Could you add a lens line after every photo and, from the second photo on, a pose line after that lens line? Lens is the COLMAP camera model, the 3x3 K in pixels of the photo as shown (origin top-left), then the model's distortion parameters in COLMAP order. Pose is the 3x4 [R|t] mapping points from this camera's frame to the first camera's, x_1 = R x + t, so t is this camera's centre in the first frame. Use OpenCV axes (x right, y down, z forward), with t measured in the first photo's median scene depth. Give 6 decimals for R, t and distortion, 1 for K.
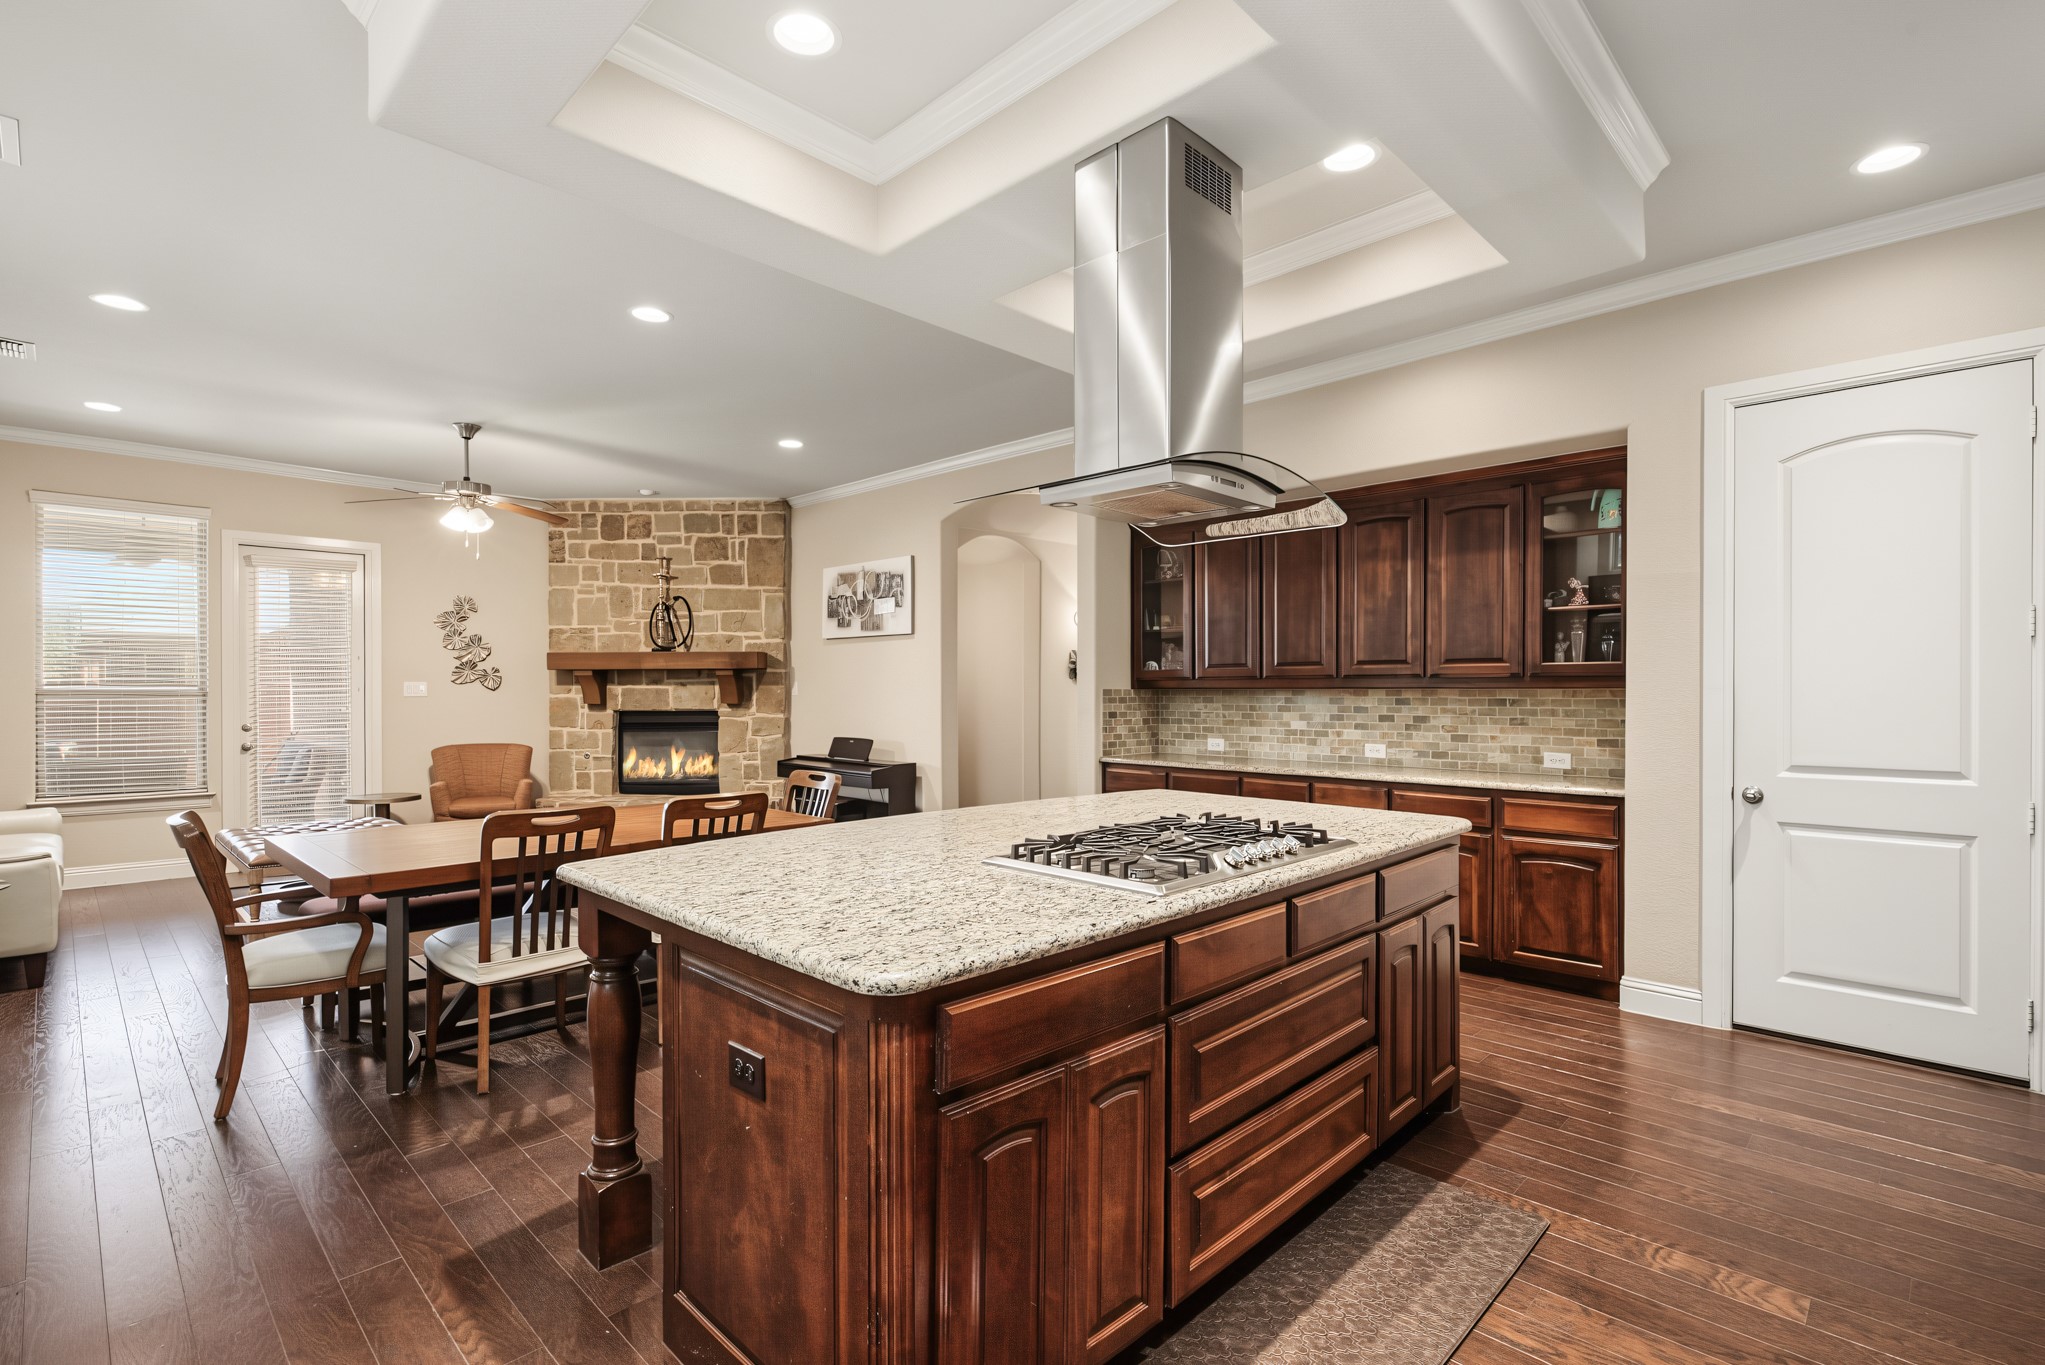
lens RADIAL K [[950.4, 0, 1016.5], [0, 950.4, 697.3], [0, 0, 1]] dist [-0.010165, 0.000198]
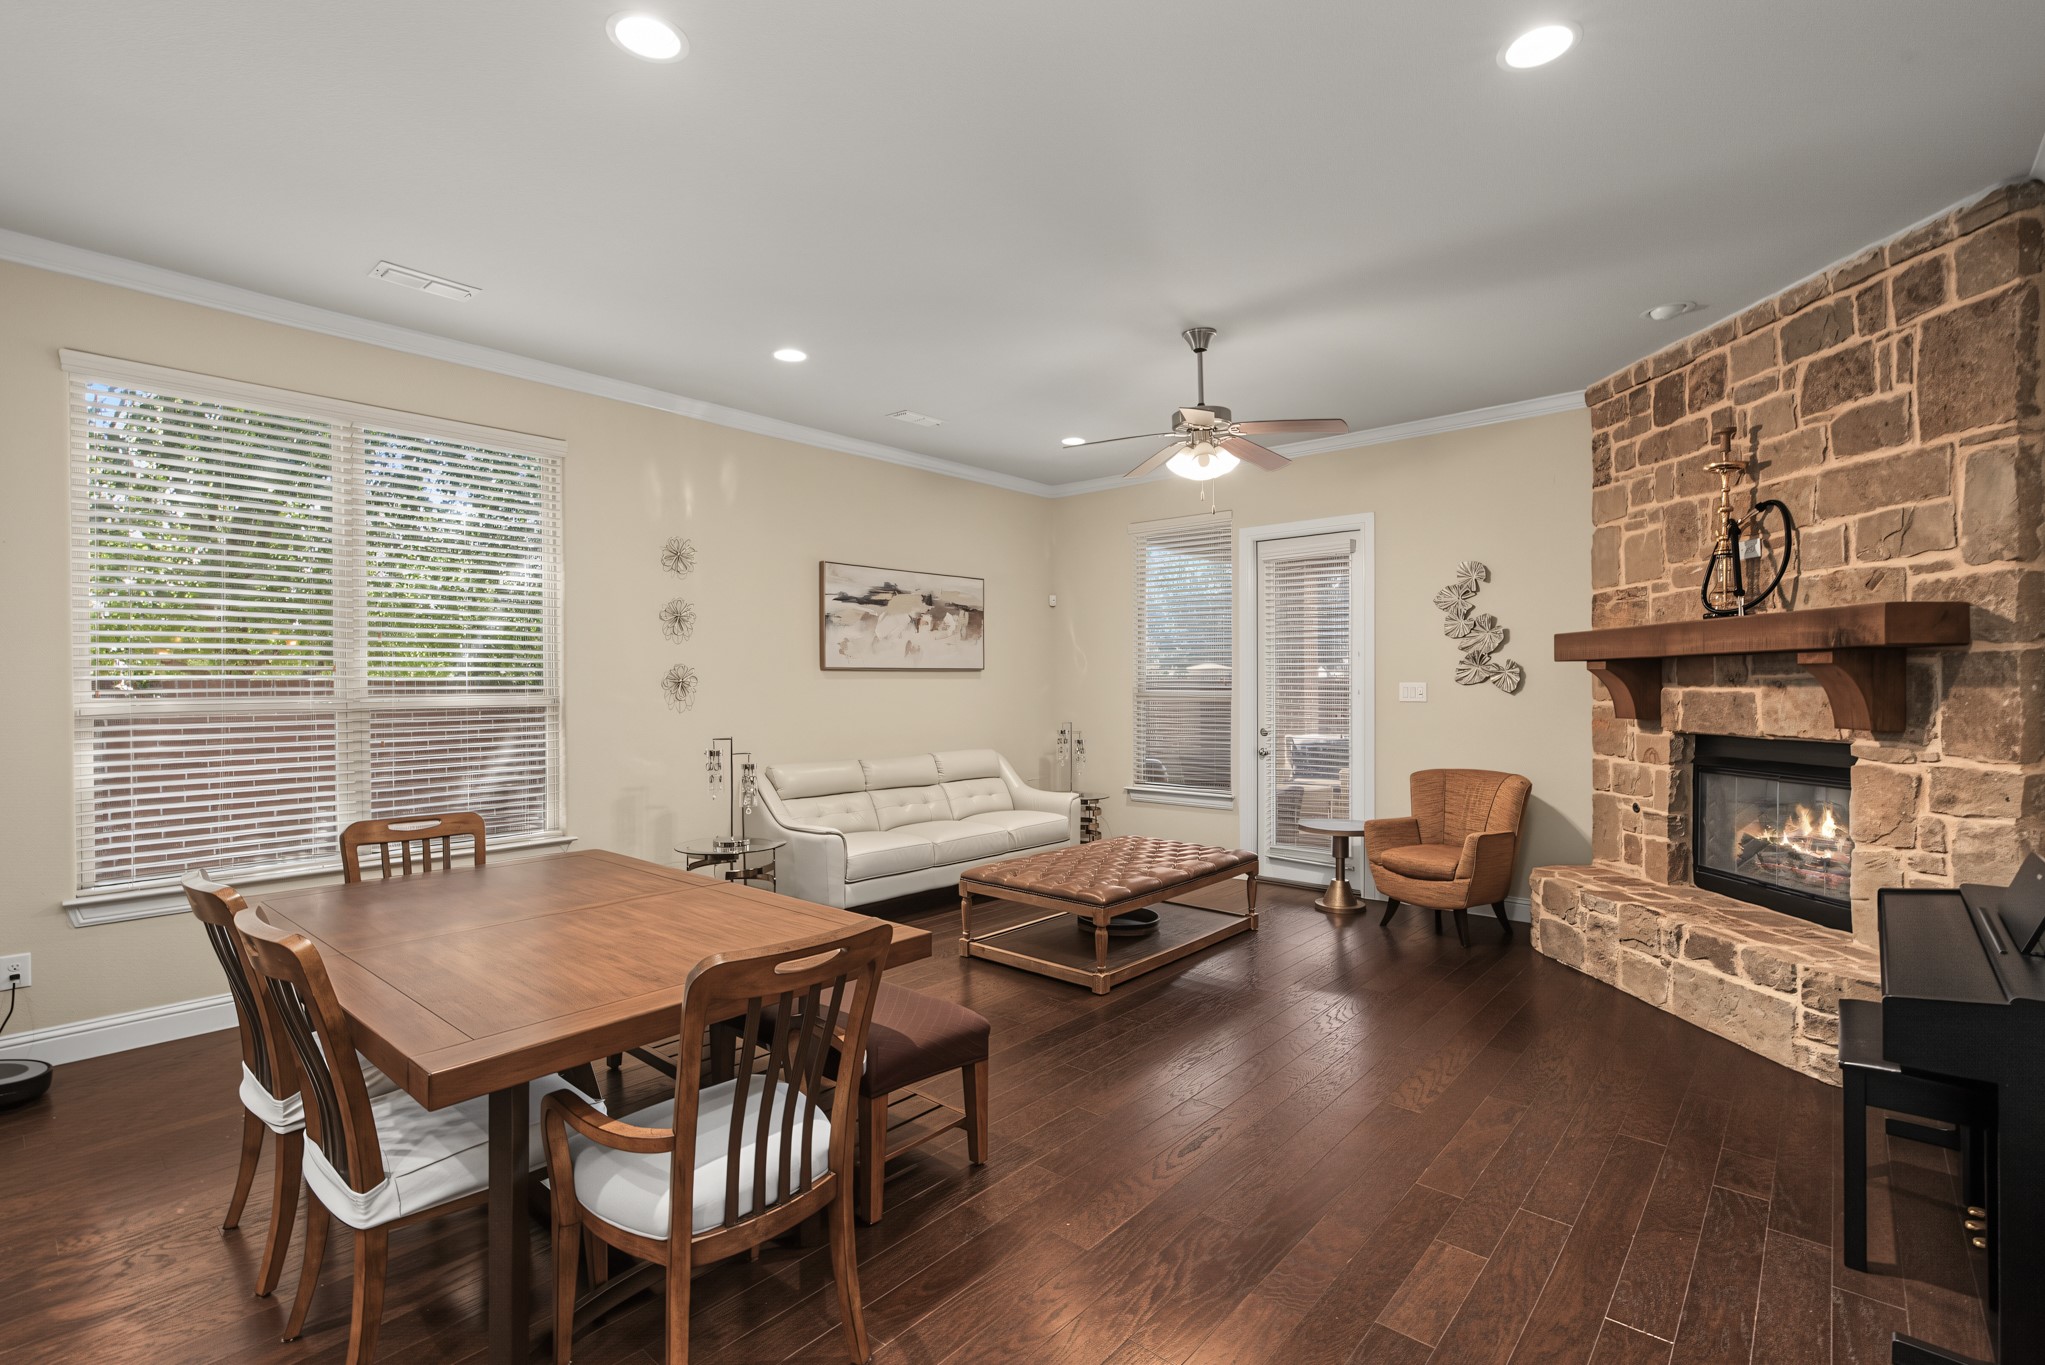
lens RADIAL K [[910.7, 0, 1027.0], [0, 910.7, 686.6], [0, 0, 1]] dist [-0.001574, -0.000483]
pose [[0.061656, 0.001791, -0.998096, 0.080776], [-0.004586, 0.999988, 0.001511, -0.011521], [0.998087, 0.004484, 0.061664, 0.597774]]
